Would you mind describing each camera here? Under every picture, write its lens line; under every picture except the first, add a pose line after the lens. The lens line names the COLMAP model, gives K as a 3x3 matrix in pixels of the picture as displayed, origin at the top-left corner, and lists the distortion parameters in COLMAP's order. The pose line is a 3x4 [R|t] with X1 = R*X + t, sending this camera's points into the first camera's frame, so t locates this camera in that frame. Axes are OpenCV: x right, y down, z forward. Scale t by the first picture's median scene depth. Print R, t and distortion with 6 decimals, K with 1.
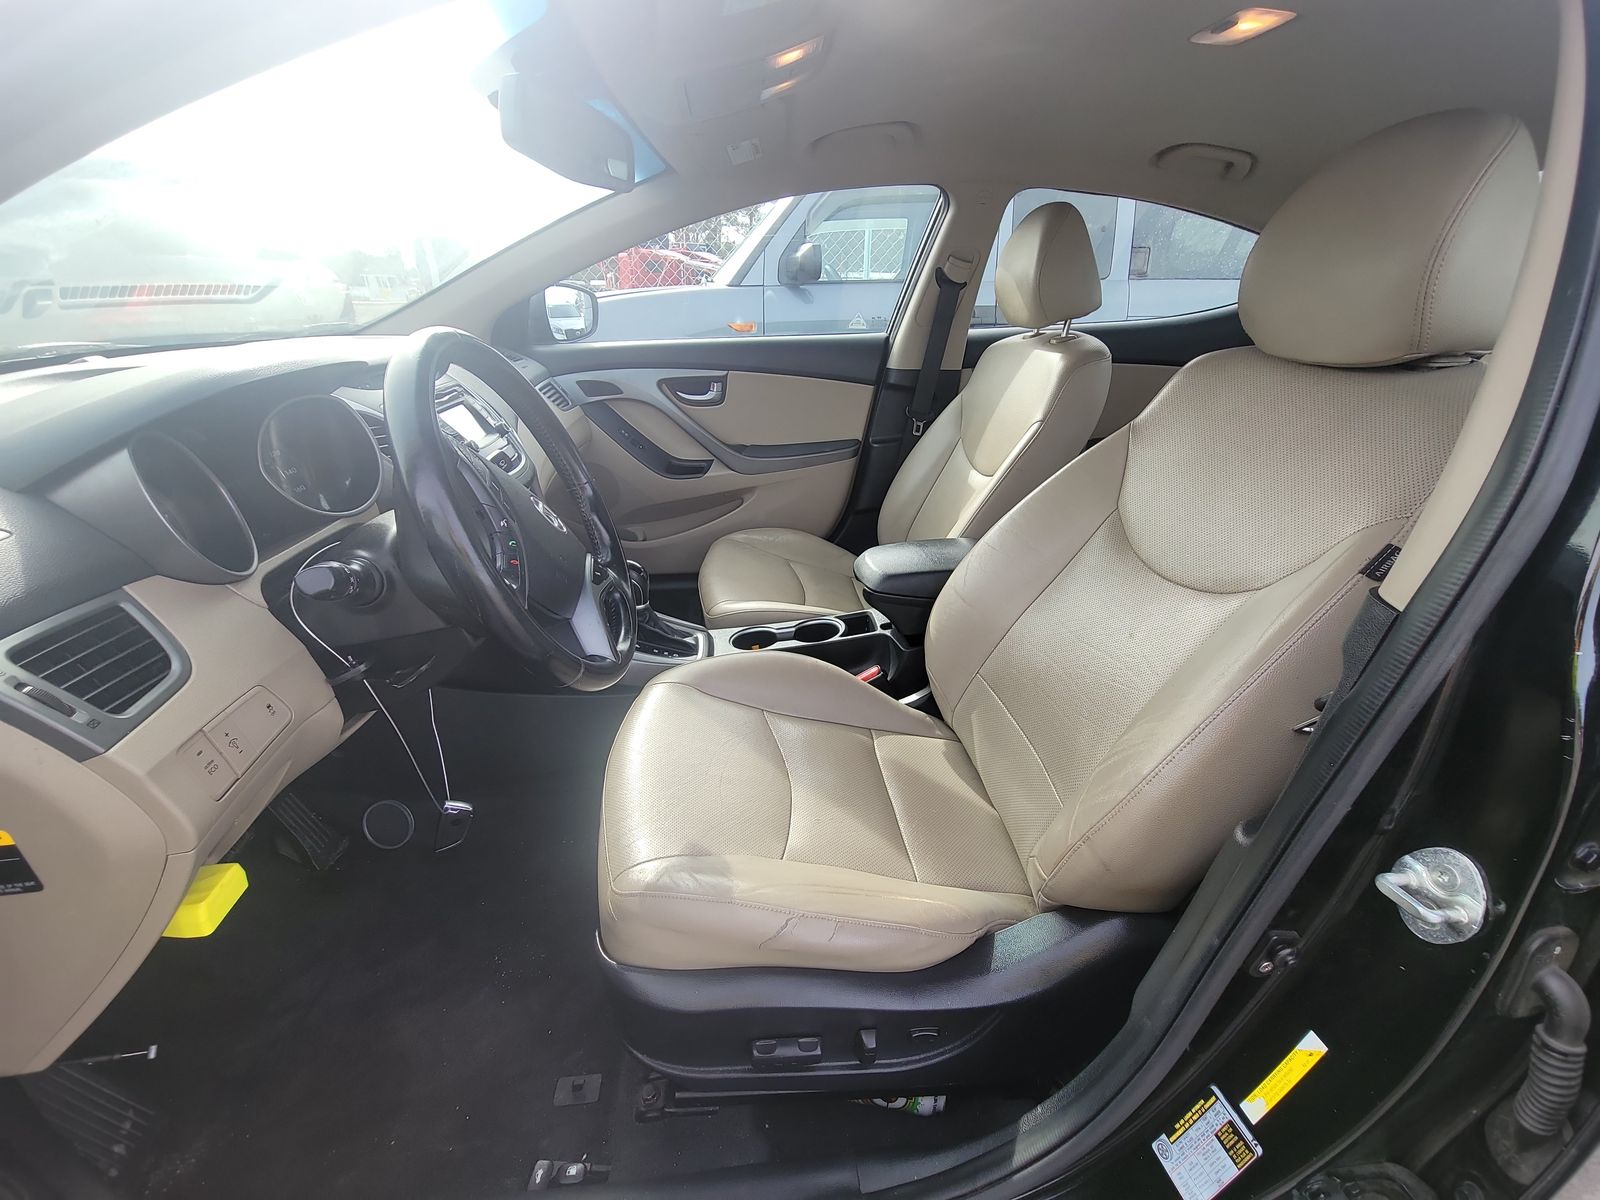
lens RADIAL K [[642.9, 0, 808.3], [0, 642.9, 613.0], [0, 0, 1]] dist [0.001215, -0.001558]
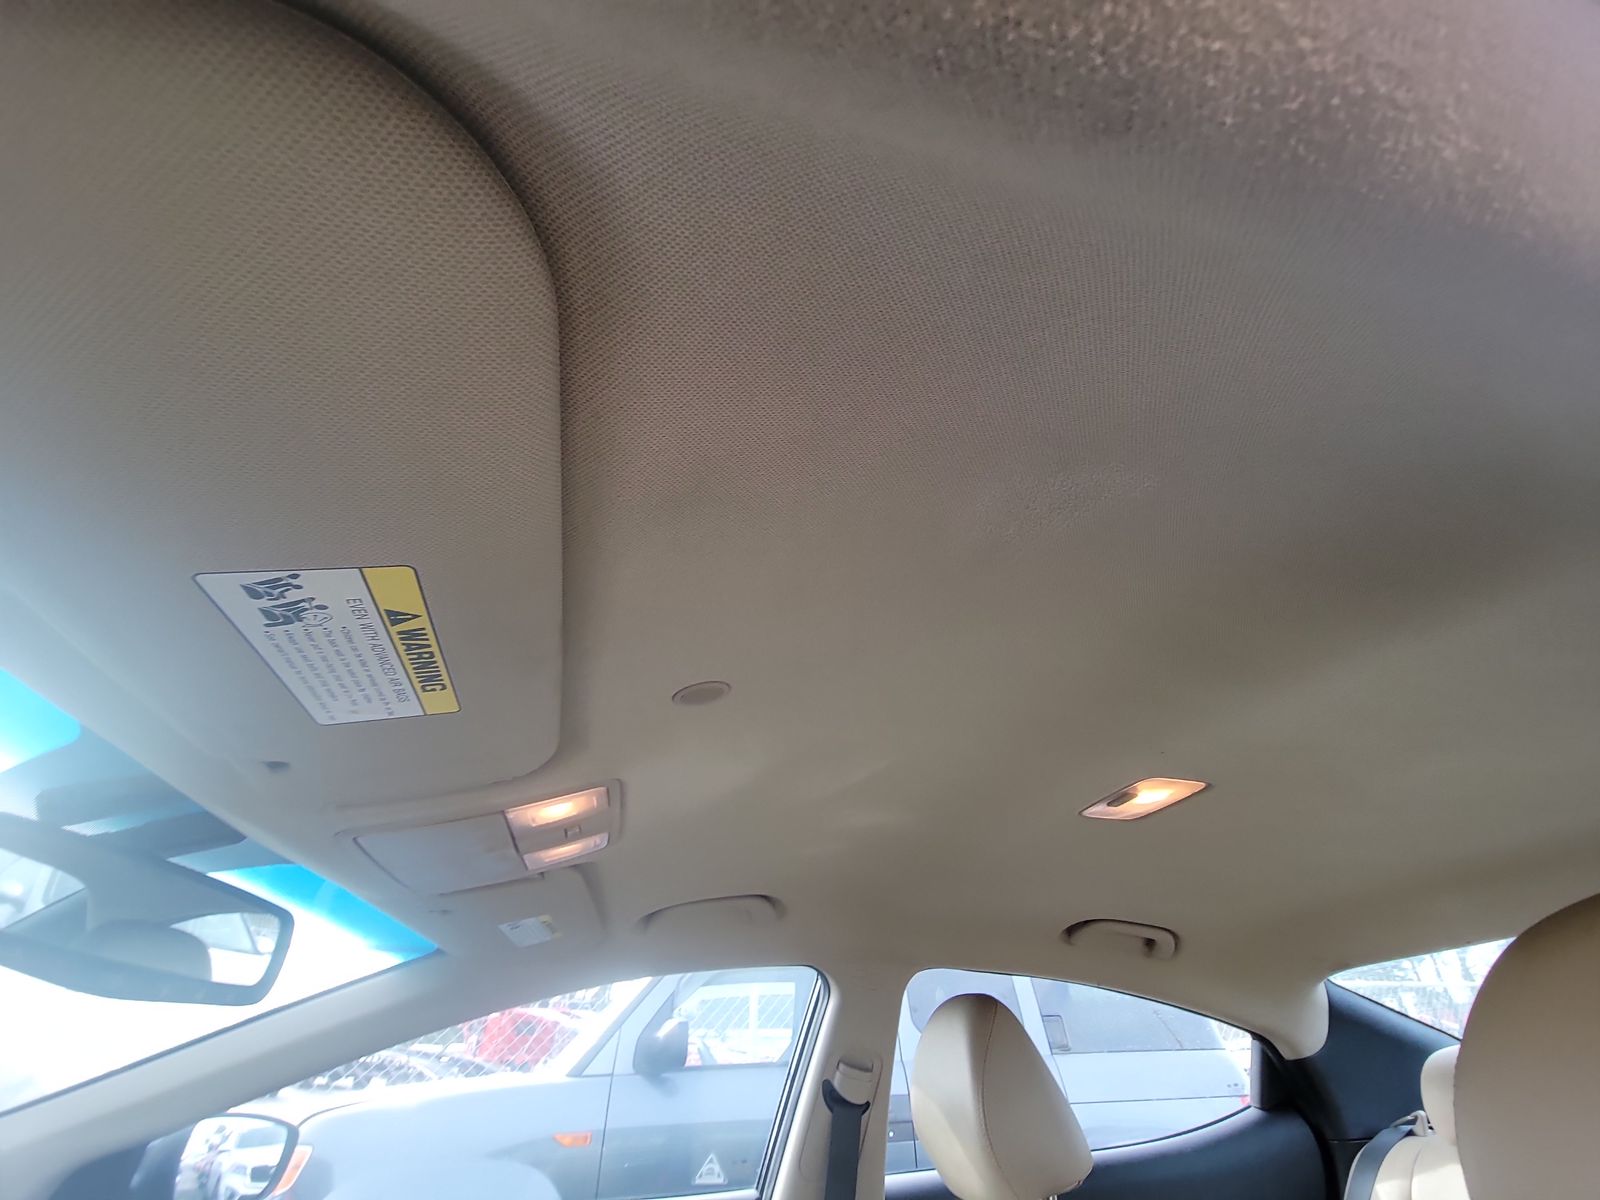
lens RADIAL K [[642.9, 0, 802.2], [0, 642.9, 611.0], [0, 0, 1]] dist [0.001215, -0.001558]
pose [[0.990396, 0.062706, 0.123224, 0.056186], [0.077878, 0.483400, -0.871928, -0.166319], [-0.114241, 0.873151, 0.473874, 0.219610]]
